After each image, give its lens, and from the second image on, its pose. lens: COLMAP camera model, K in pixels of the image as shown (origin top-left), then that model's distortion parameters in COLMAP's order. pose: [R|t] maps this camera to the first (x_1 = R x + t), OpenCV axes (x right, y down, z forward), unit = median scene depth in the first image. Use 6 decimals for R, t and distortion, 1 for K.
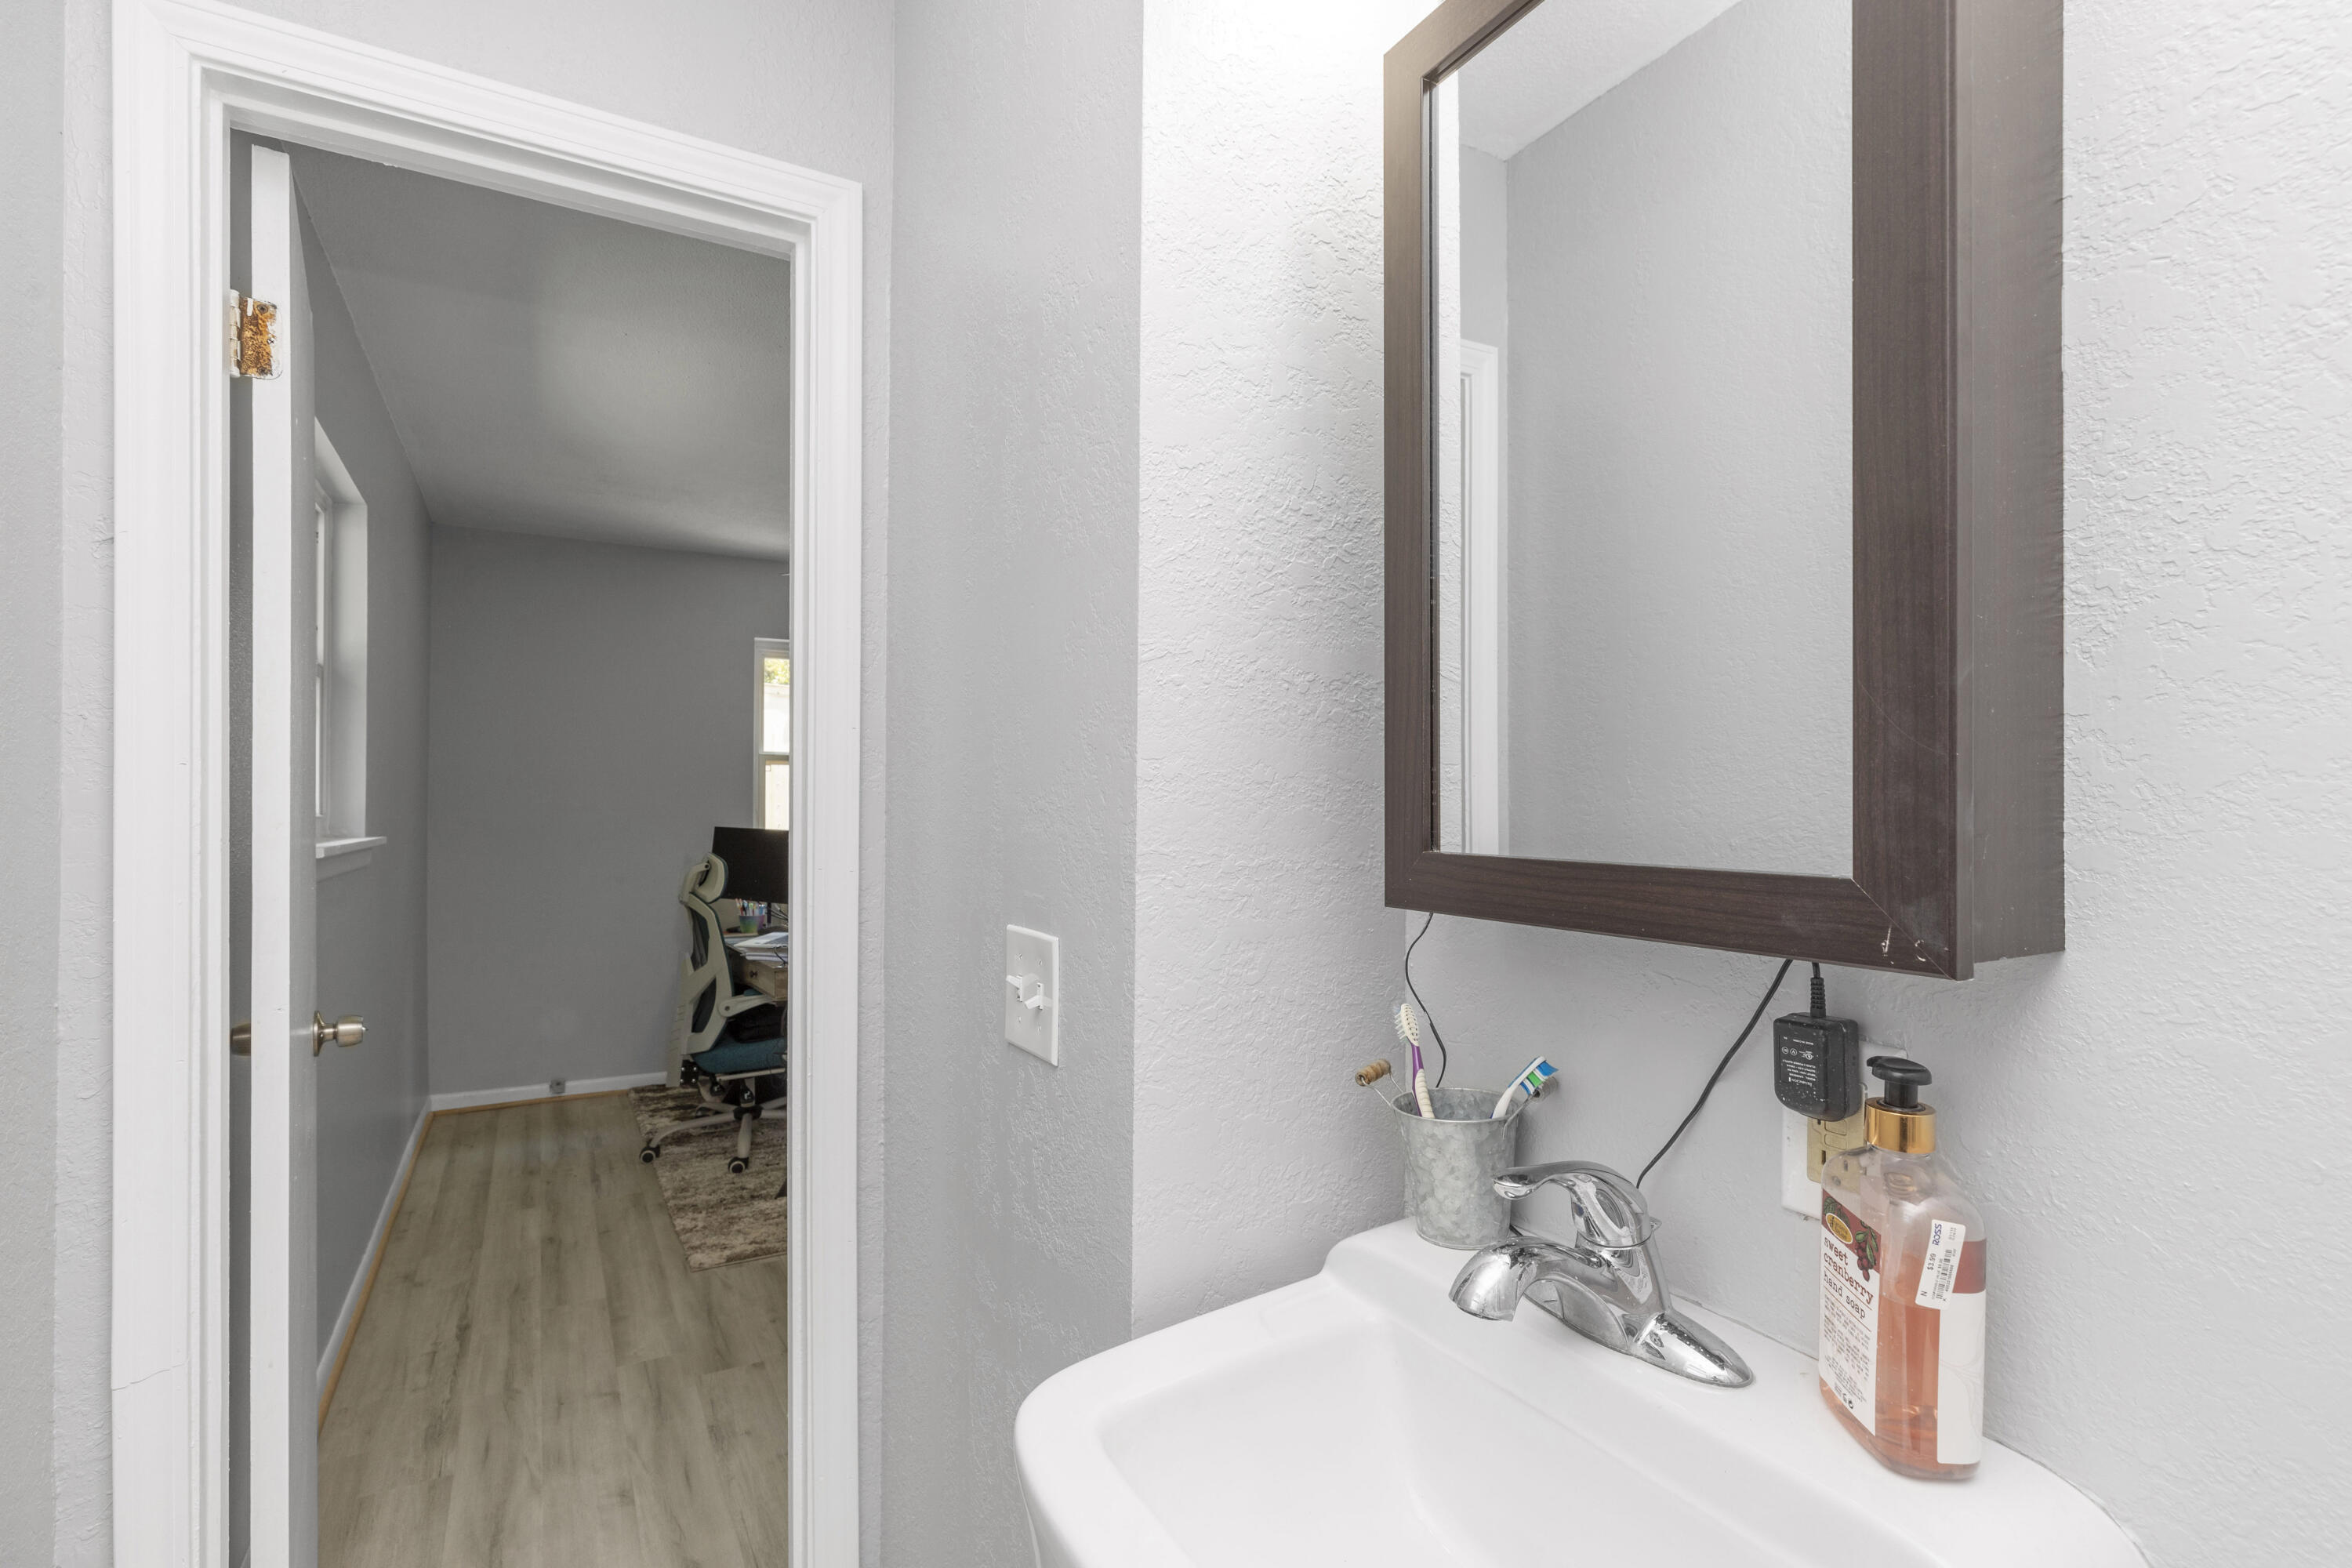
lens RADIAL K [[1077.8, 0, 1176.5], [0, 1077.8, 811.4], [0, 0, 1]] dist [-0.001133, -0.000099]
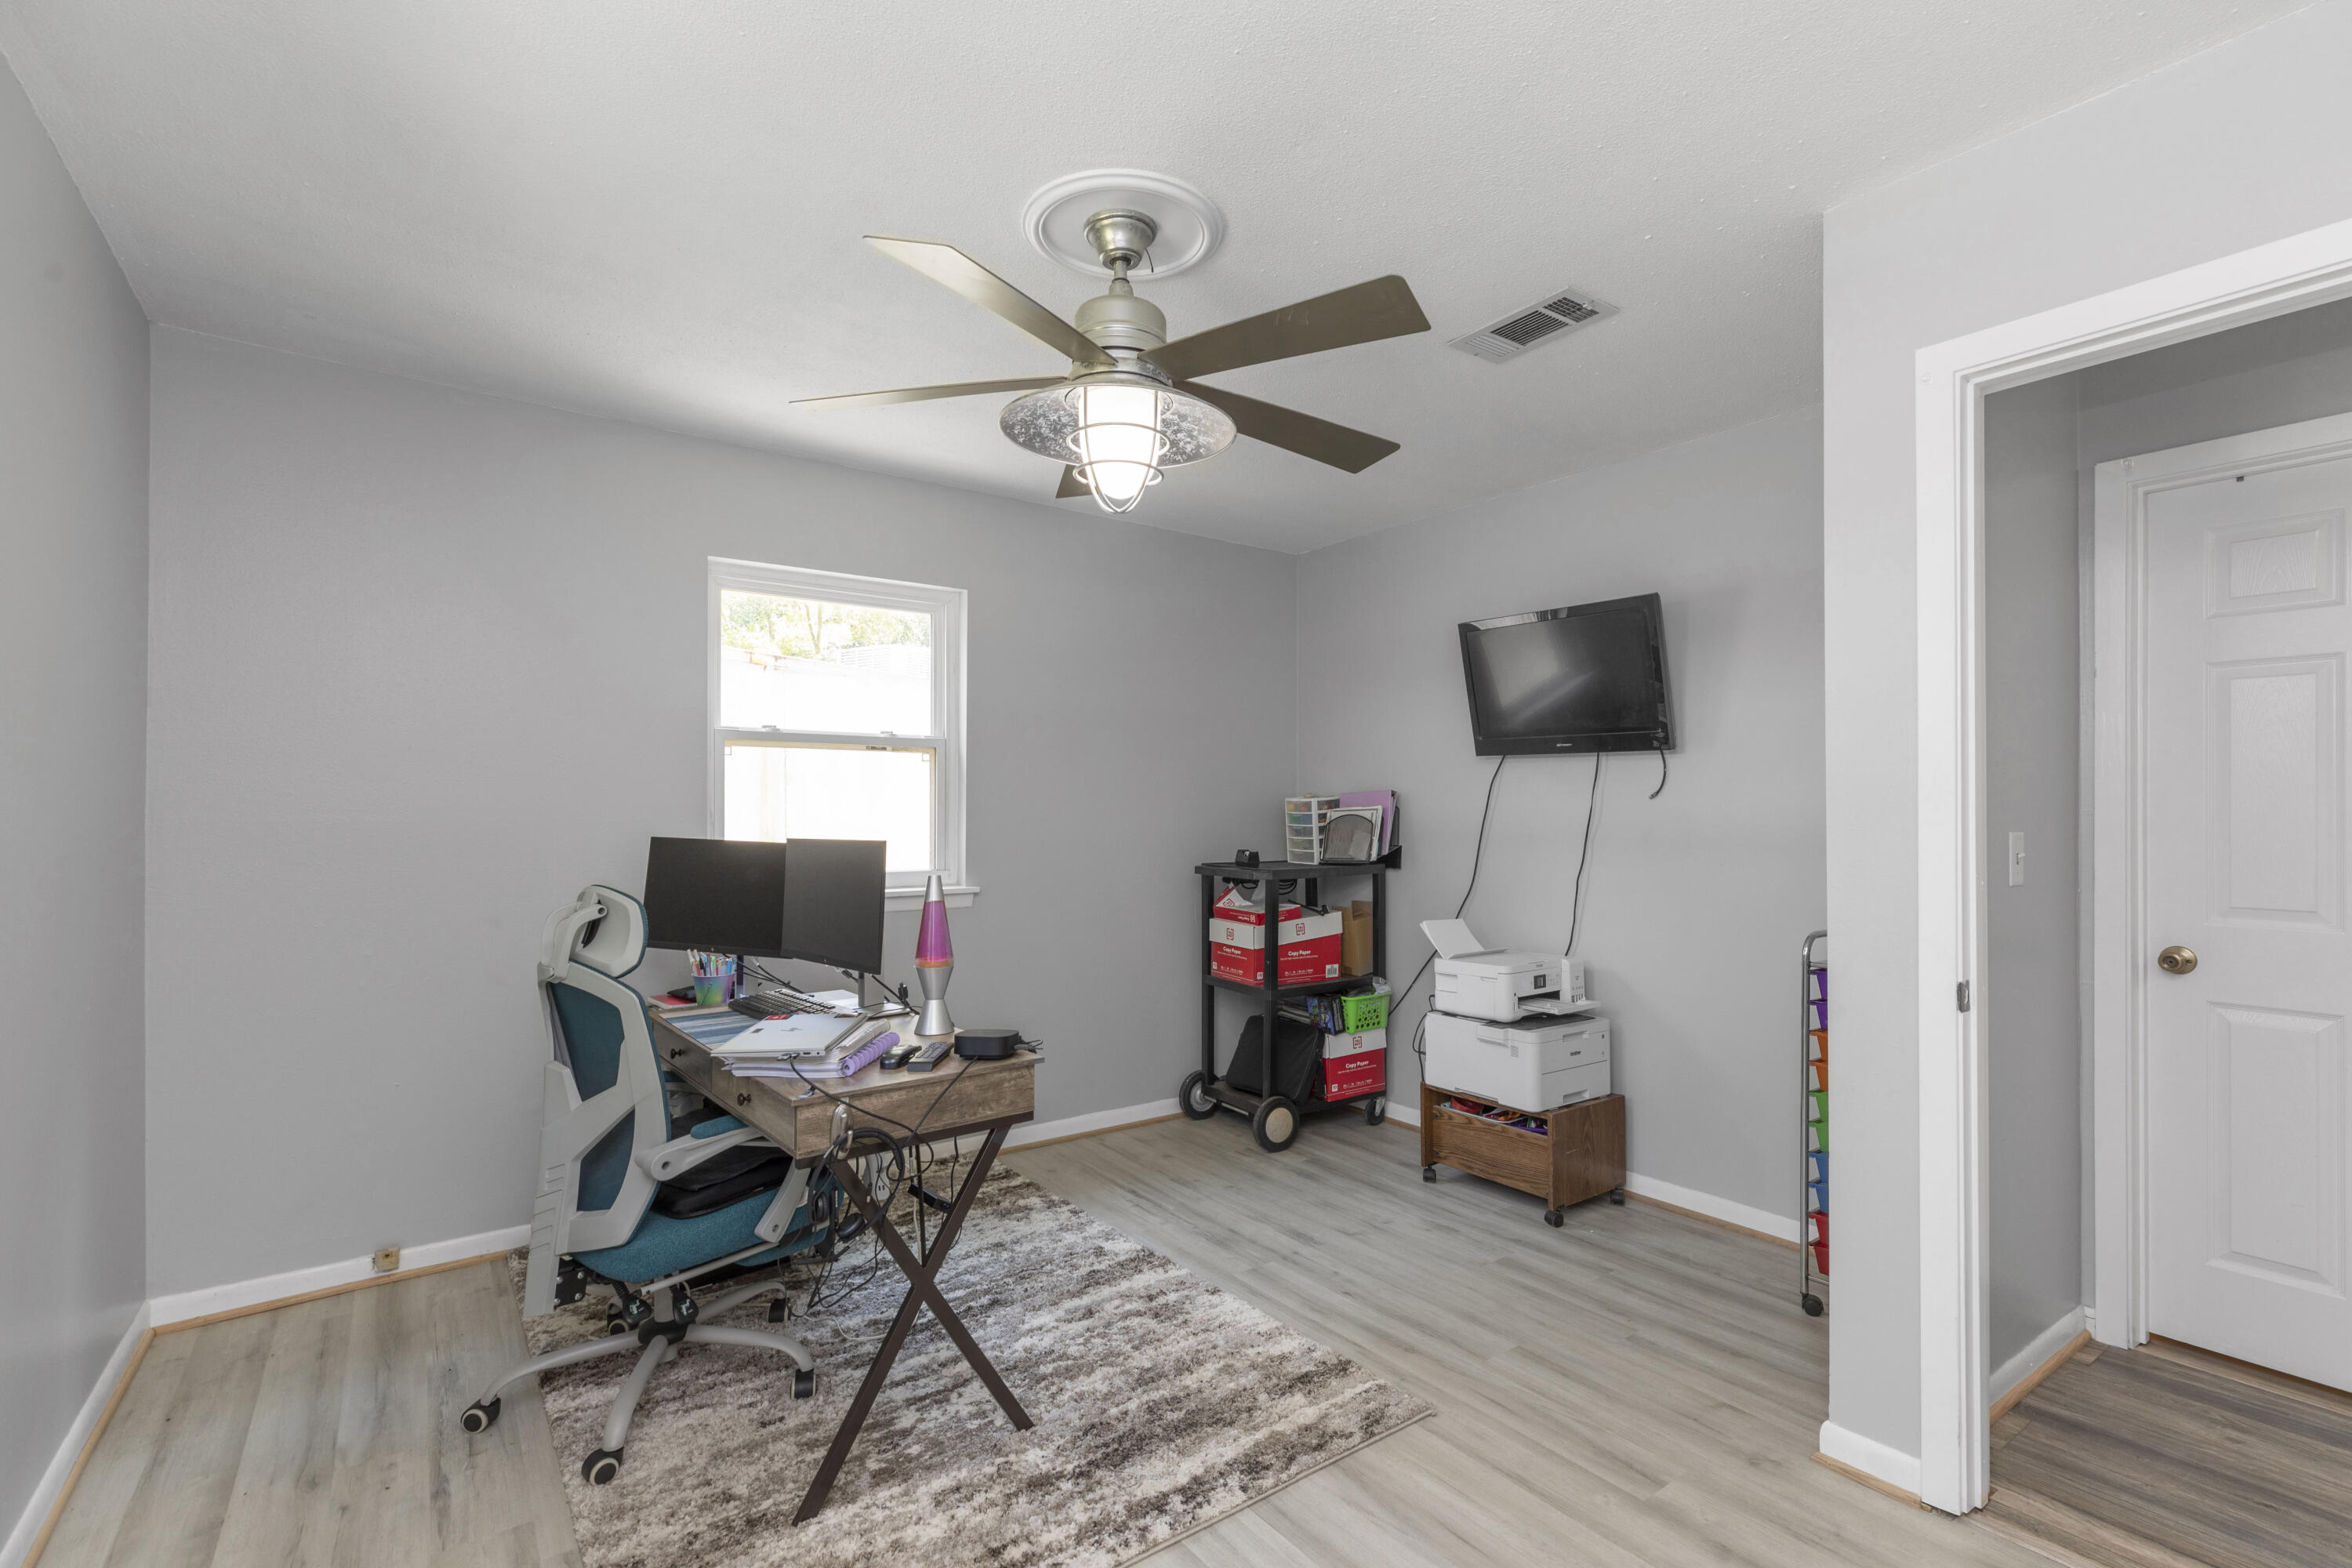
lens RADIAL K [[1092.1, 0, 1212.3], [0, 1092.1, 781.4], [0, 0, 1]] dist [0.016868, -0.000093]
pose [[0.995056, -0.012391, 0.098541, -0.189475], [0.014702, 0.999633, -0.022769, 0.000063], [-0.098222, 0.024106, 0.994873, 0.371387]]
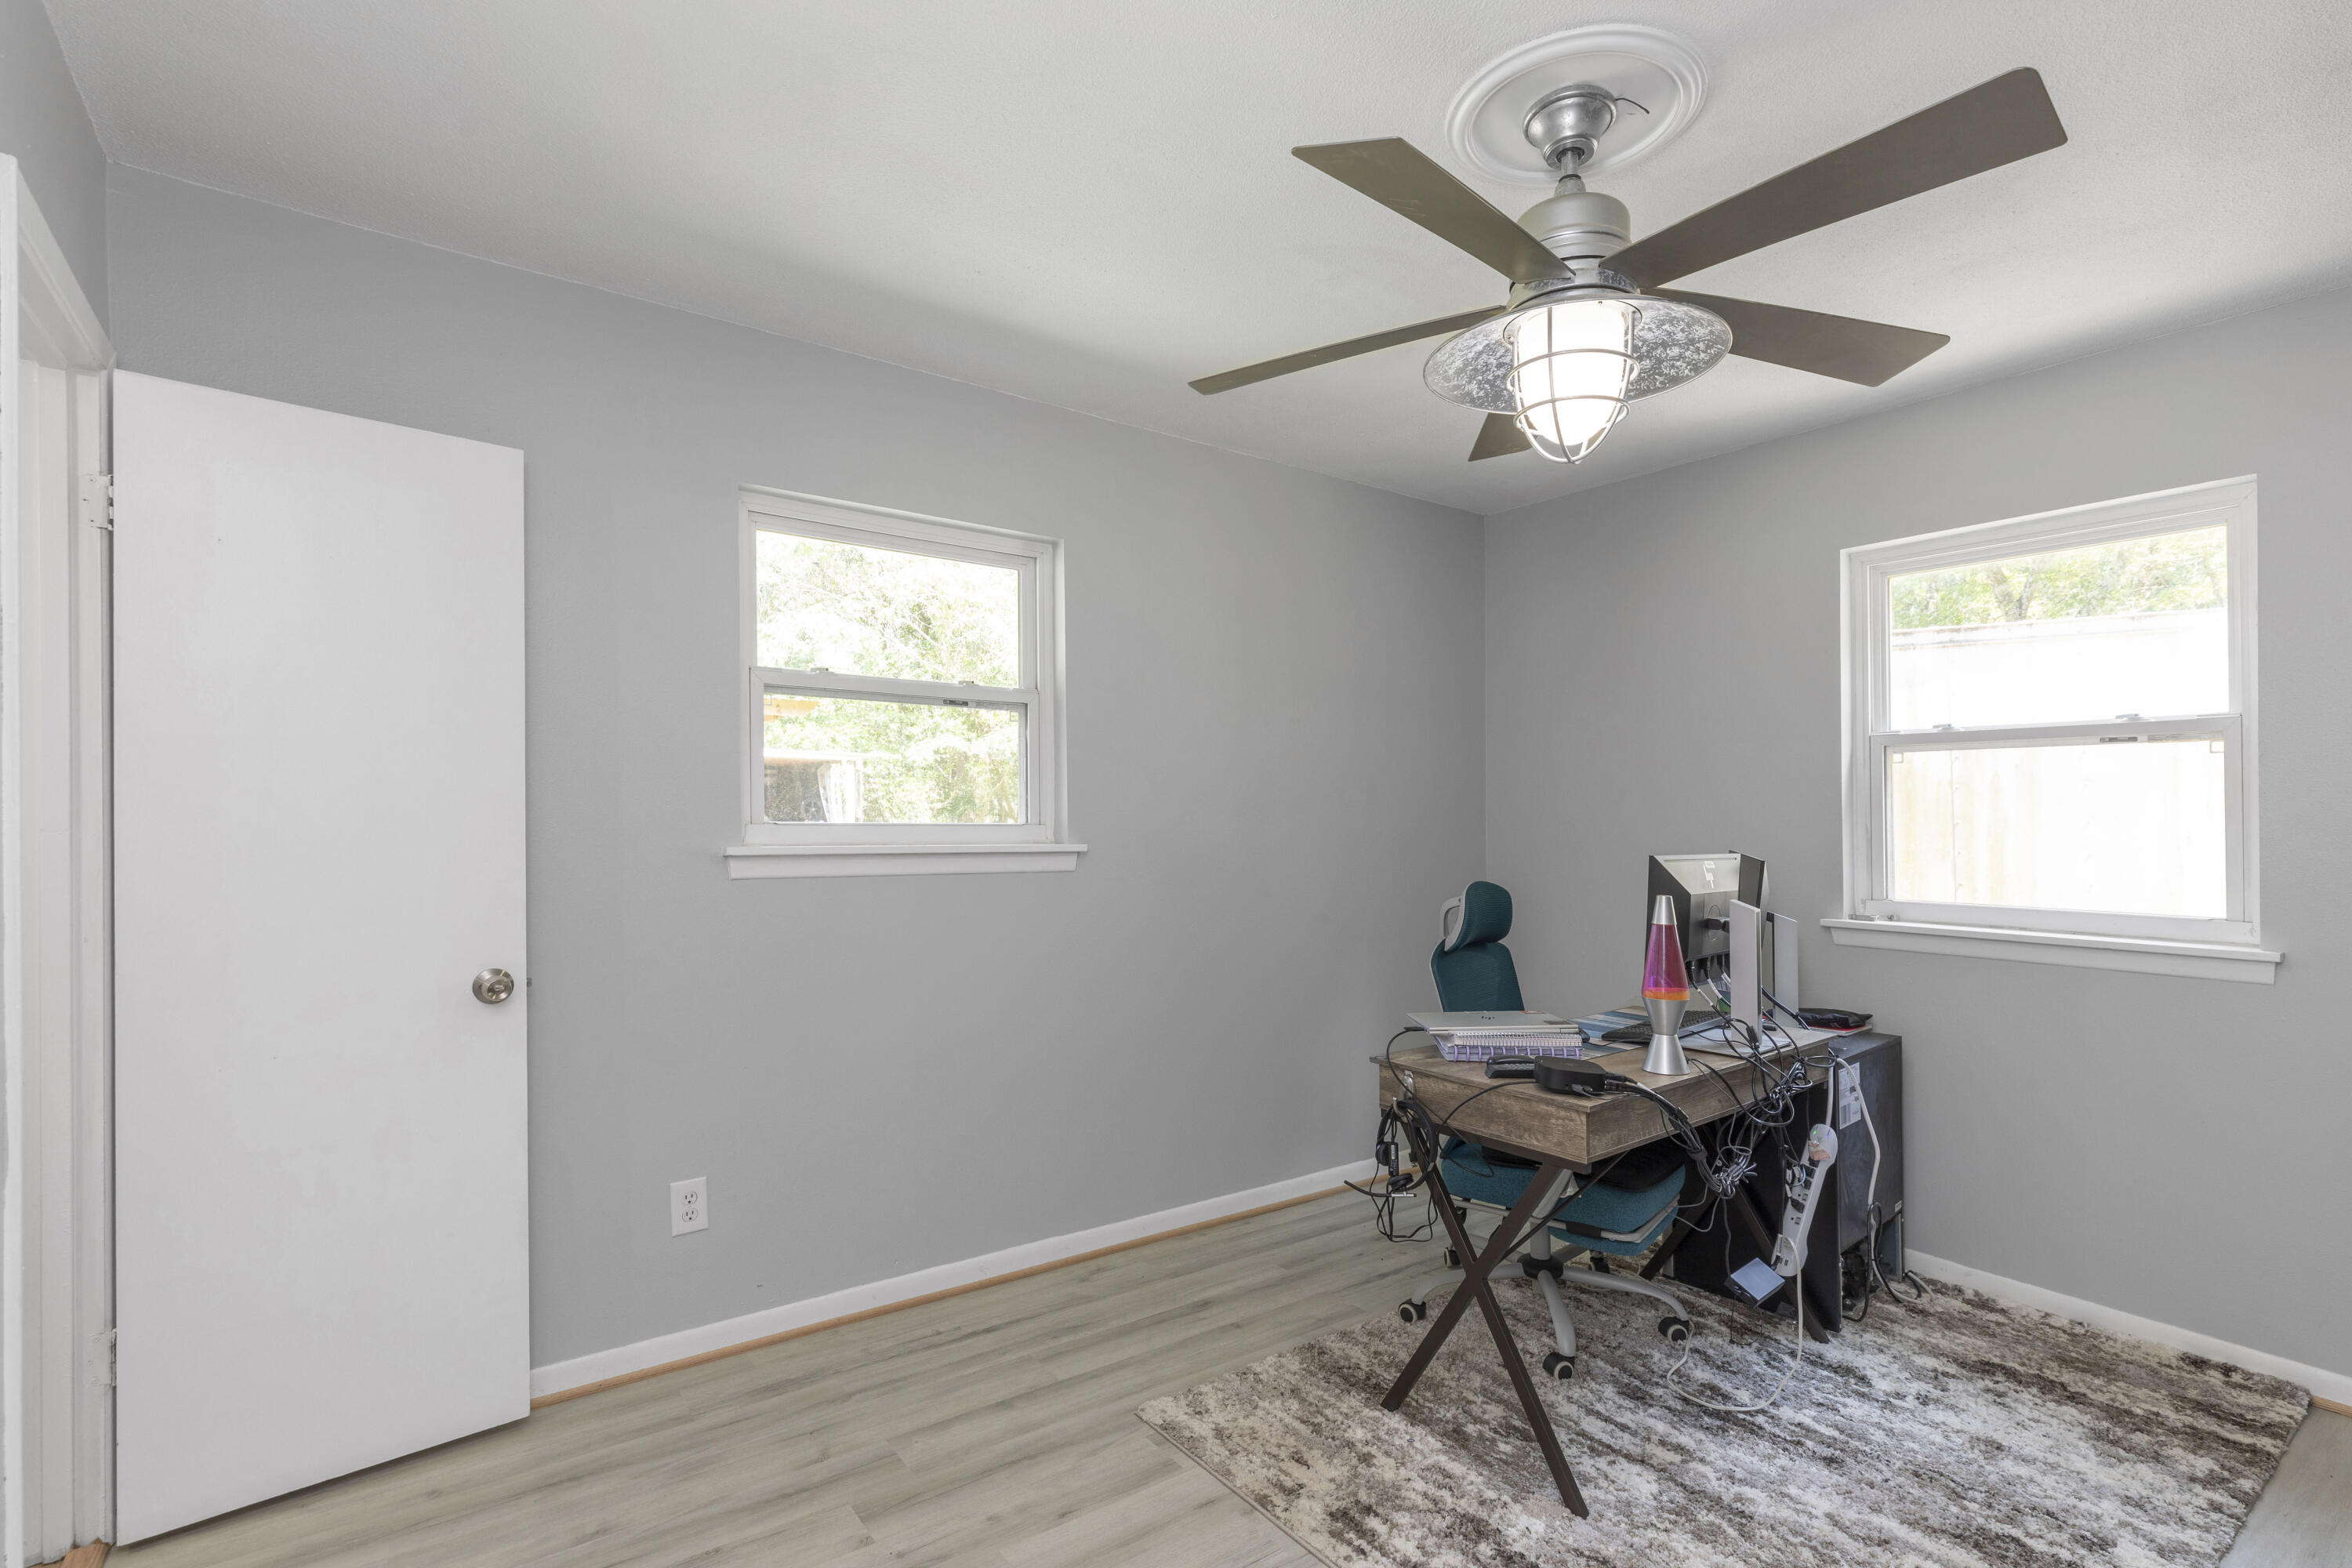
lens RADIAL K [[1077.8, 0, 1176.5], [0, 1077.8, 811.4], [0, 0, 1]] dist [-0.001133, -0.000099]
pose [[0.092575, -0.018508, -0.995534, 0.249152], [-0.008115, 0.999780, -0.019342, 0.007572], [0.995673, 0.009870, 0.092404, 0.721498]]
